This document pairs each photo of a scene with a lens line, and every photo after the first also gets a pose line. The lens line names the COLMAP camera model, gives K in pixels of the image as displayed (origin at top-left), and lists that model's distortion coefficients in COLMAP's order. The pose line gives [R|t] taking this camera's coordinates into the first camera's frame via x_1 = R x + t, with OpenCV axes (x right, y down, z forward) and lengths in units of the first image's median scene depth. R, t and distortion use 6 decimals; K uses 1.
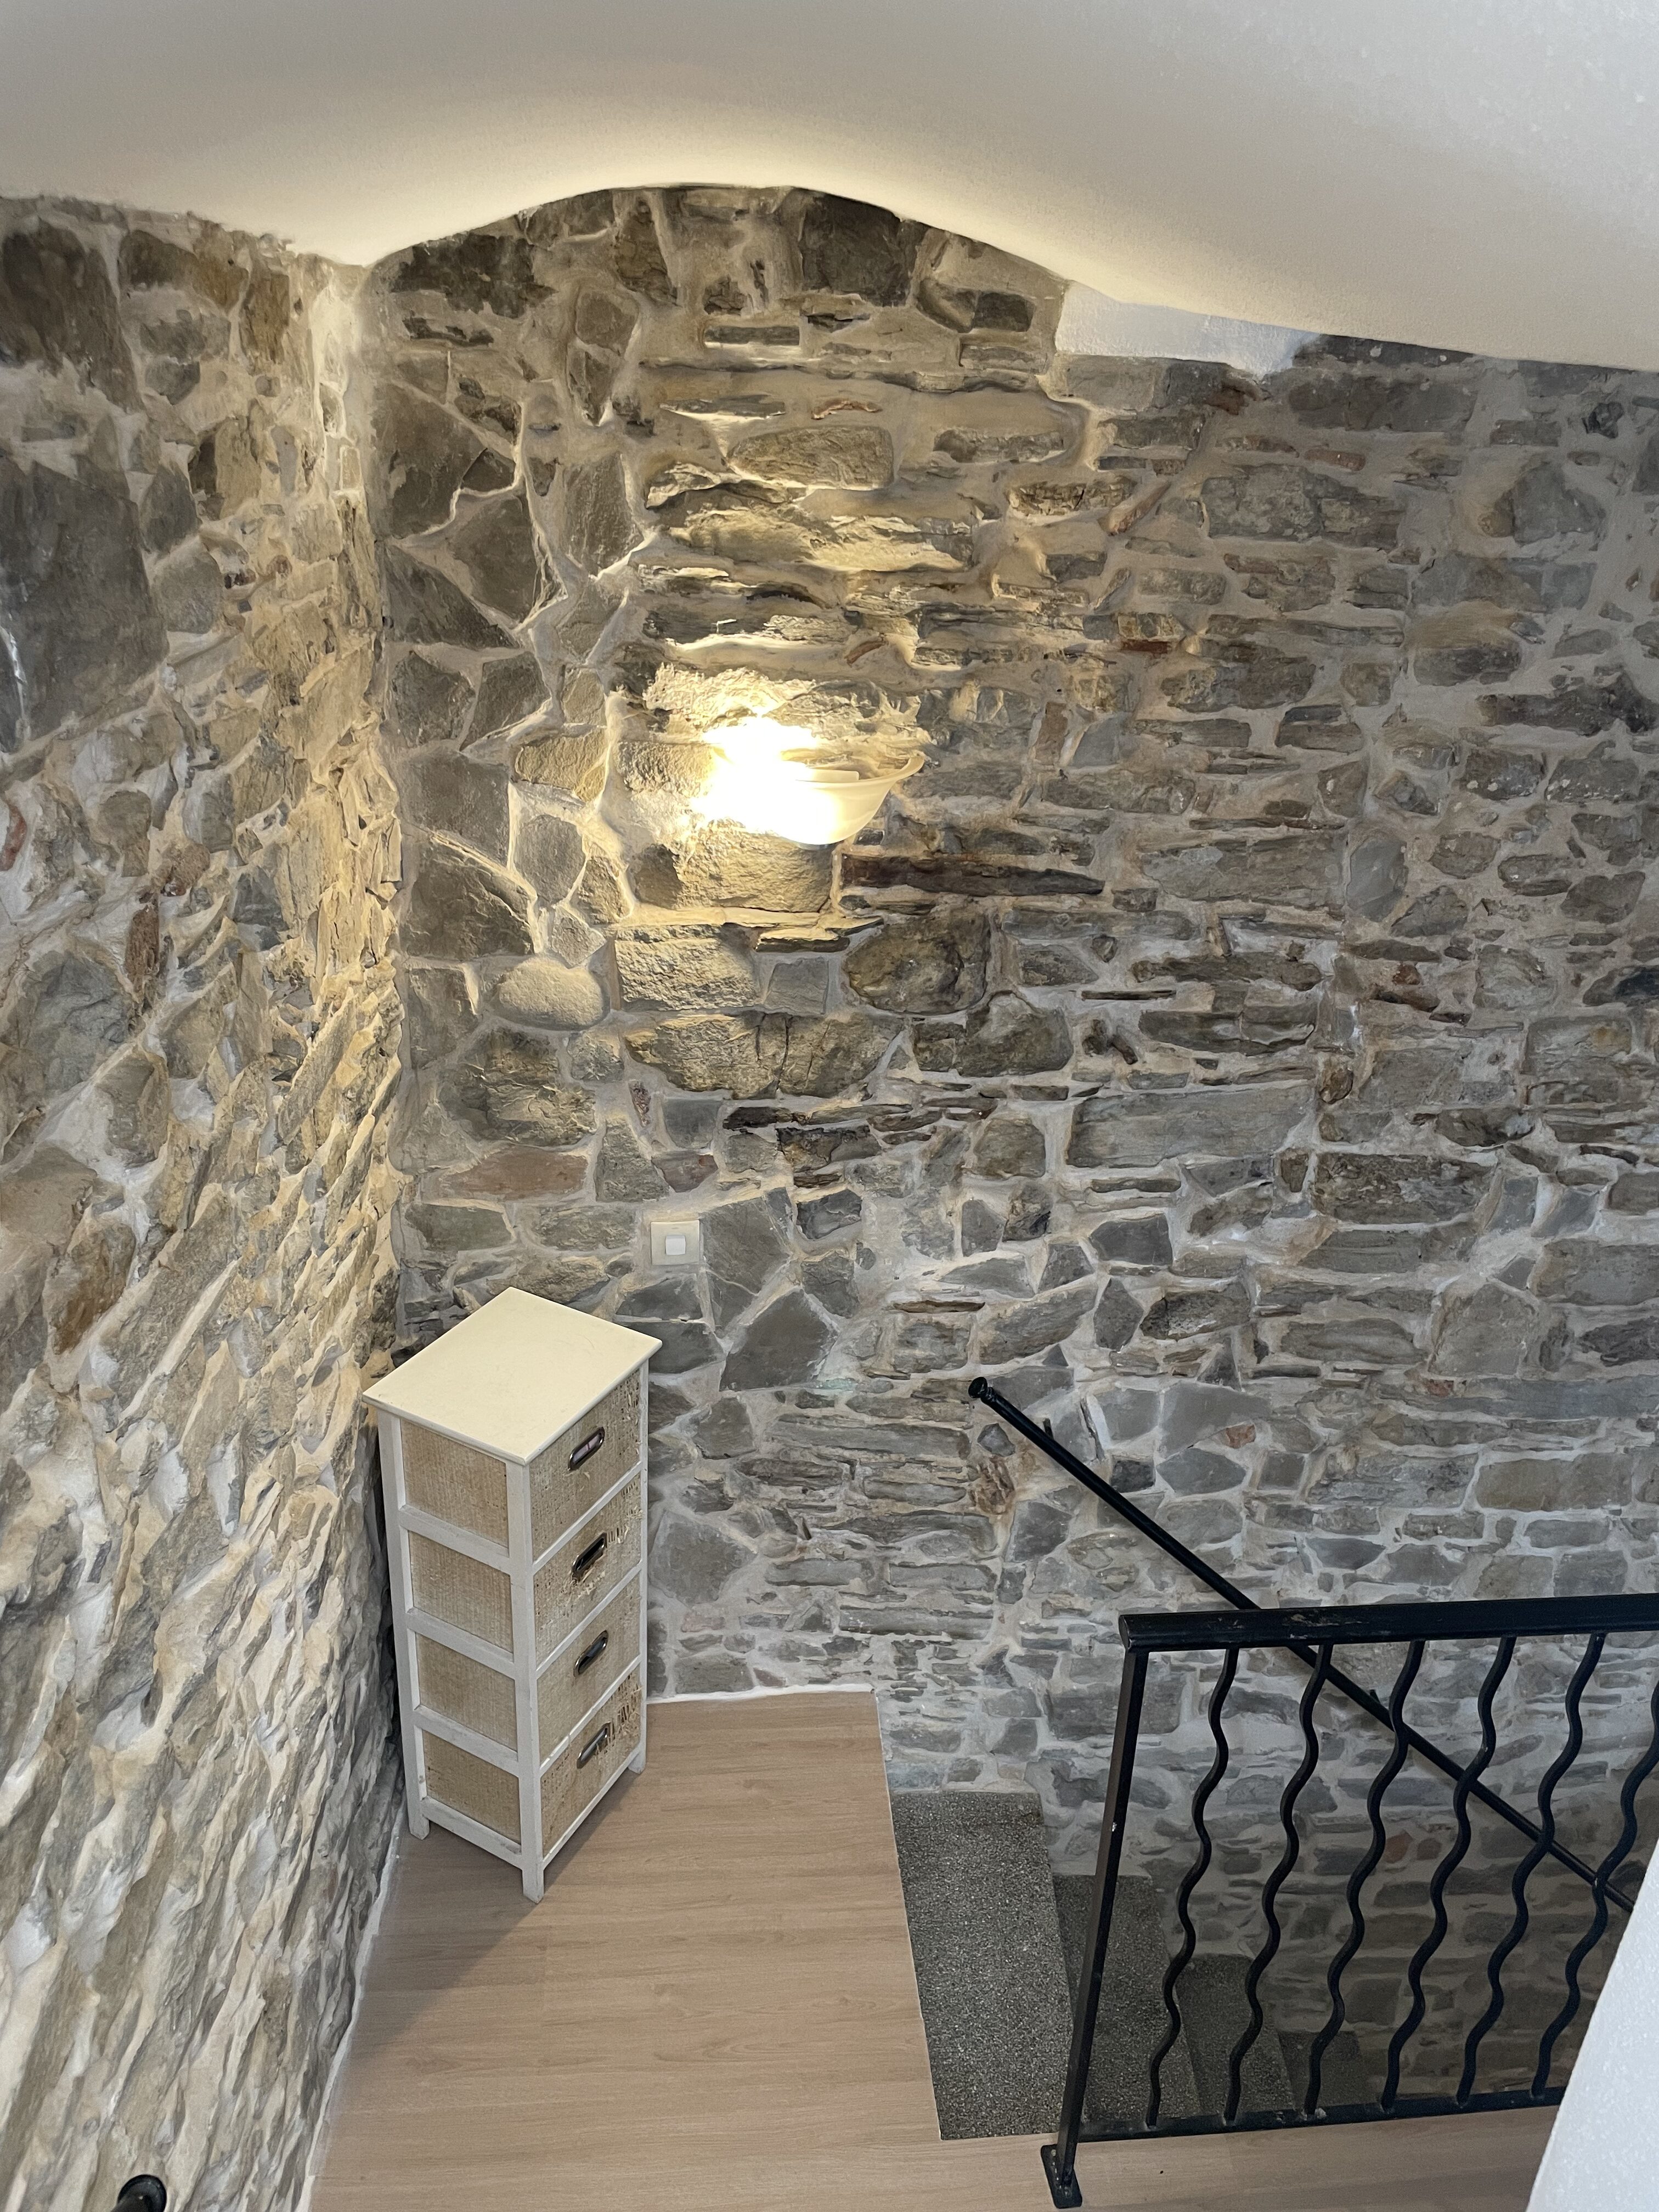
lens RADIAL K [[1678.7, 0, 820.9], [0, 1678.7, 1124.5], [0, 0, 1]] dist [0.059611, -0.078760]
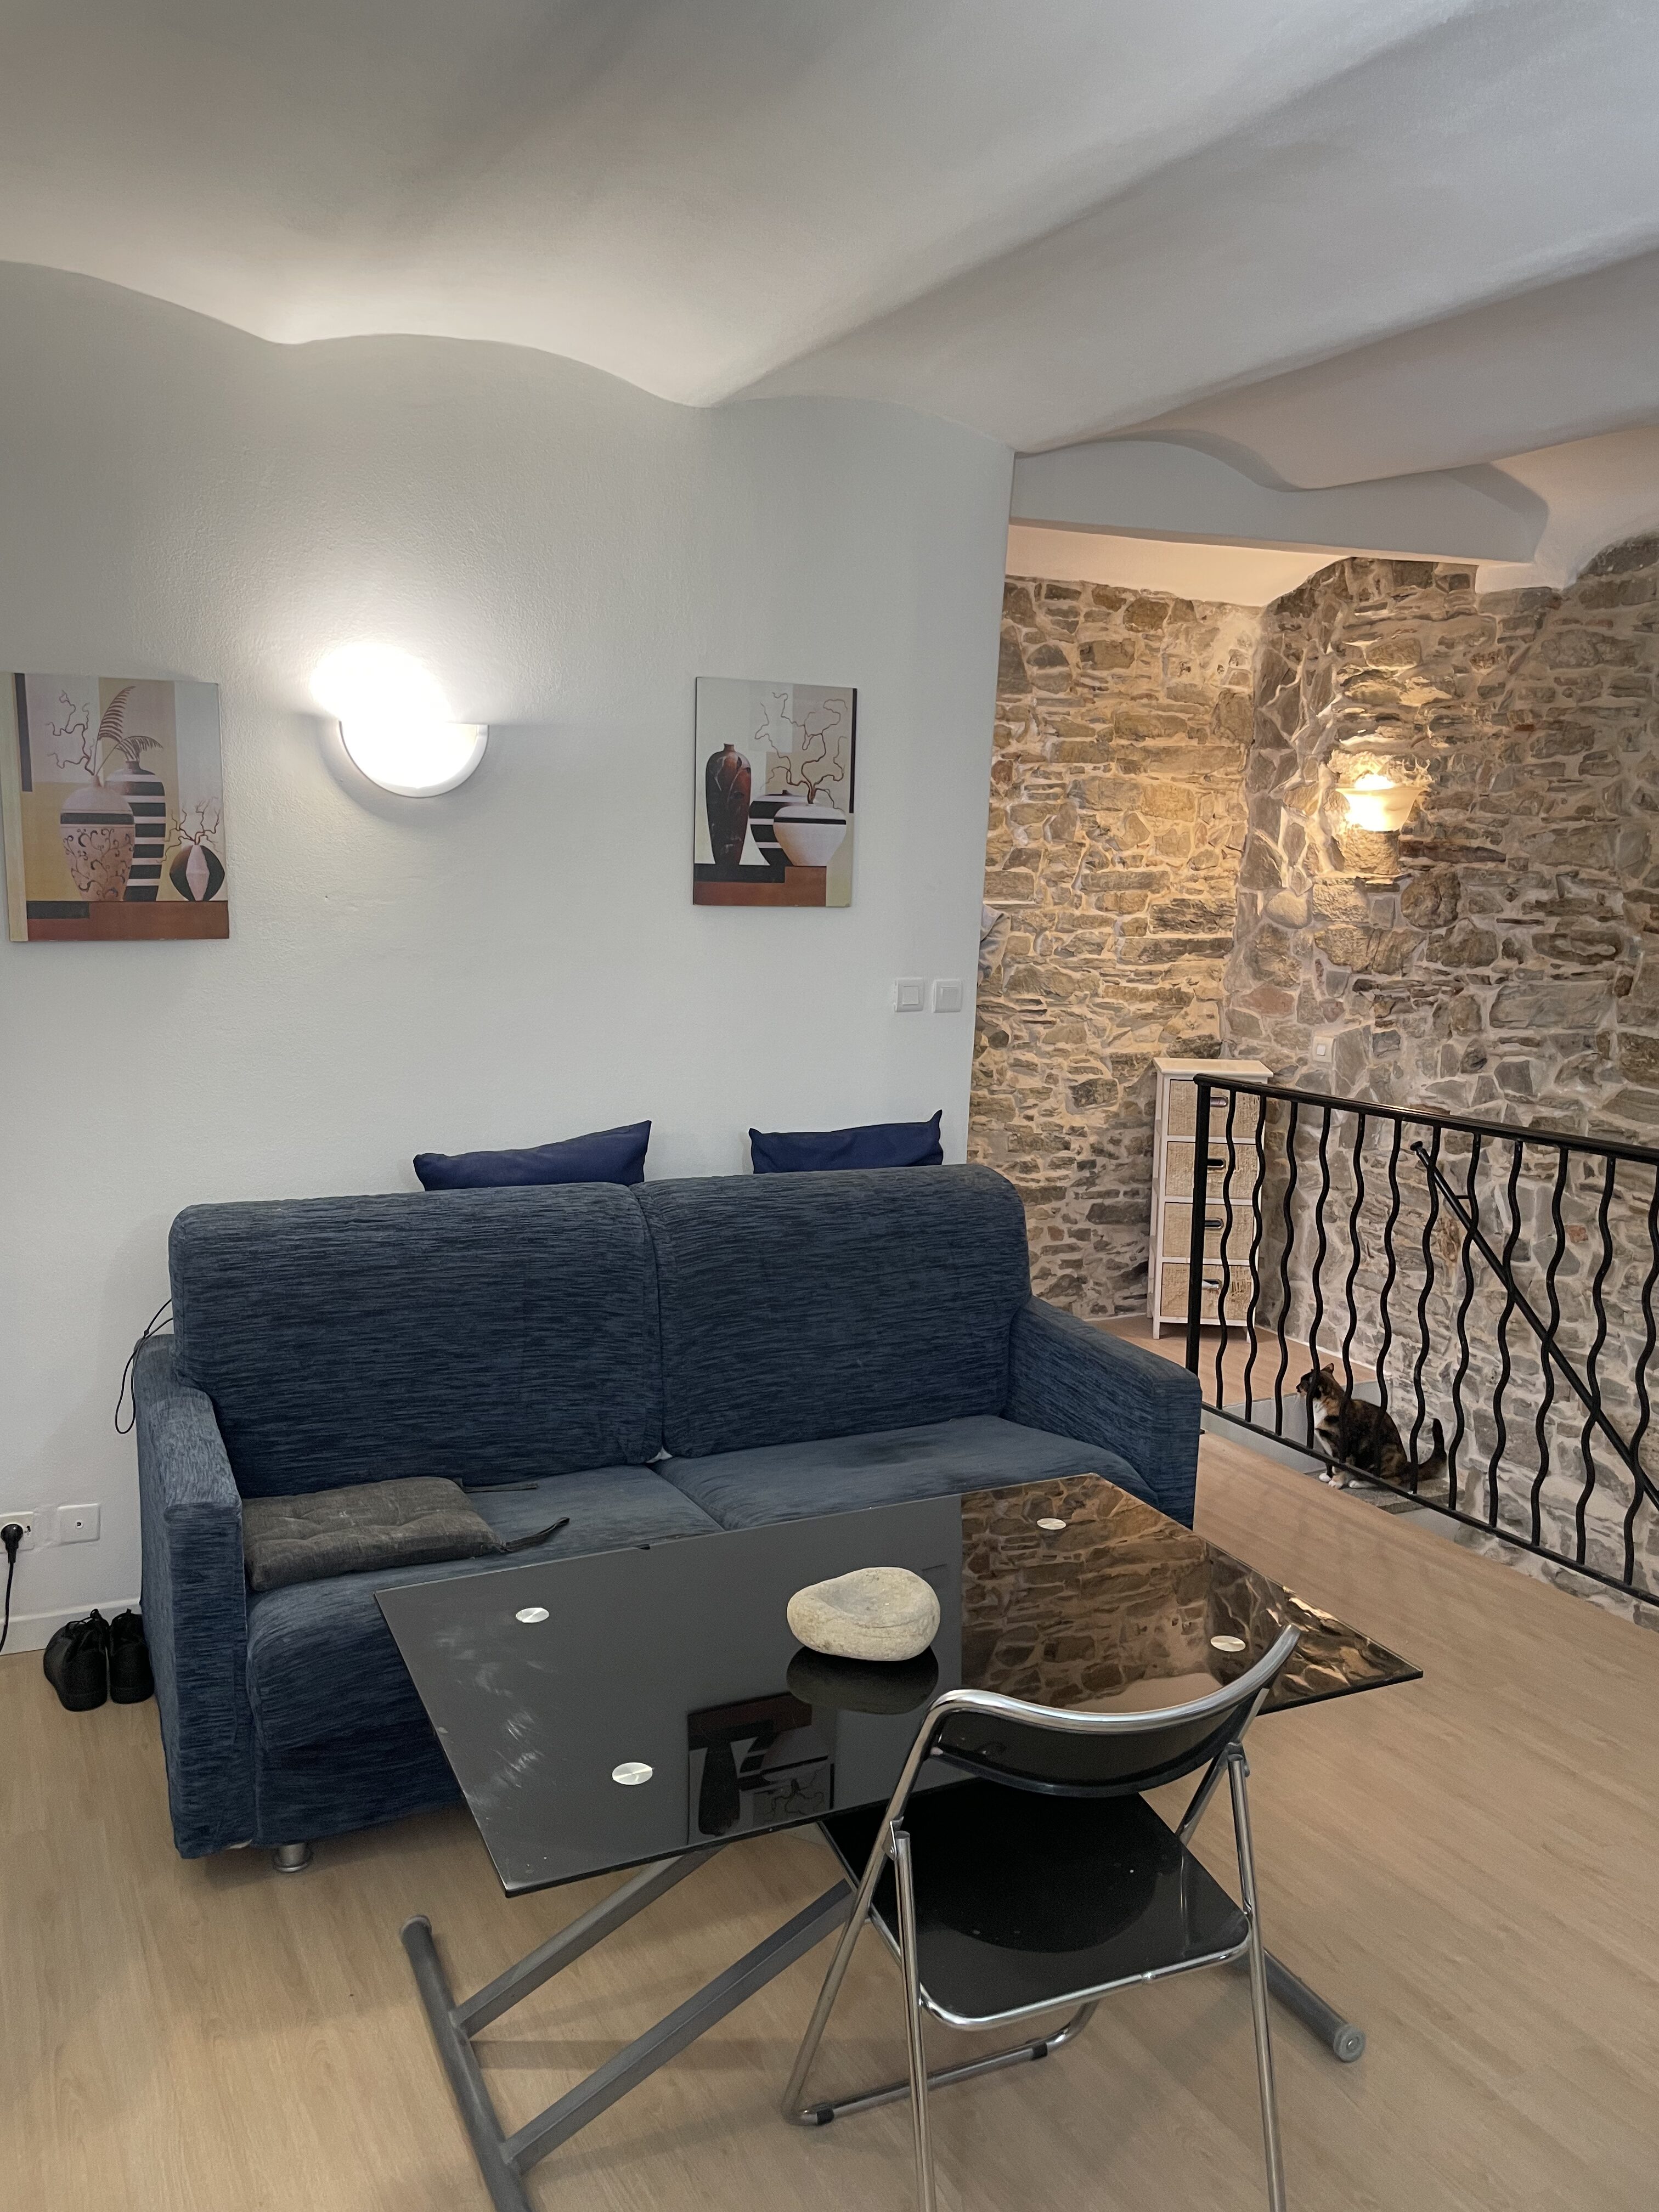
lens RADIAL K [[1678.7, 0, 813.9], [0, 1678.7, 1099.9], [0, 0, 1]] dist [0.059611, -0.078760]
pose [[0.394606, 0.112296, -0.911963, 1.634946], [-0.402676, 0.913255, -0.061782, 0.536476], [0.825917, 0.391605, 0.405595, -0.284684]]
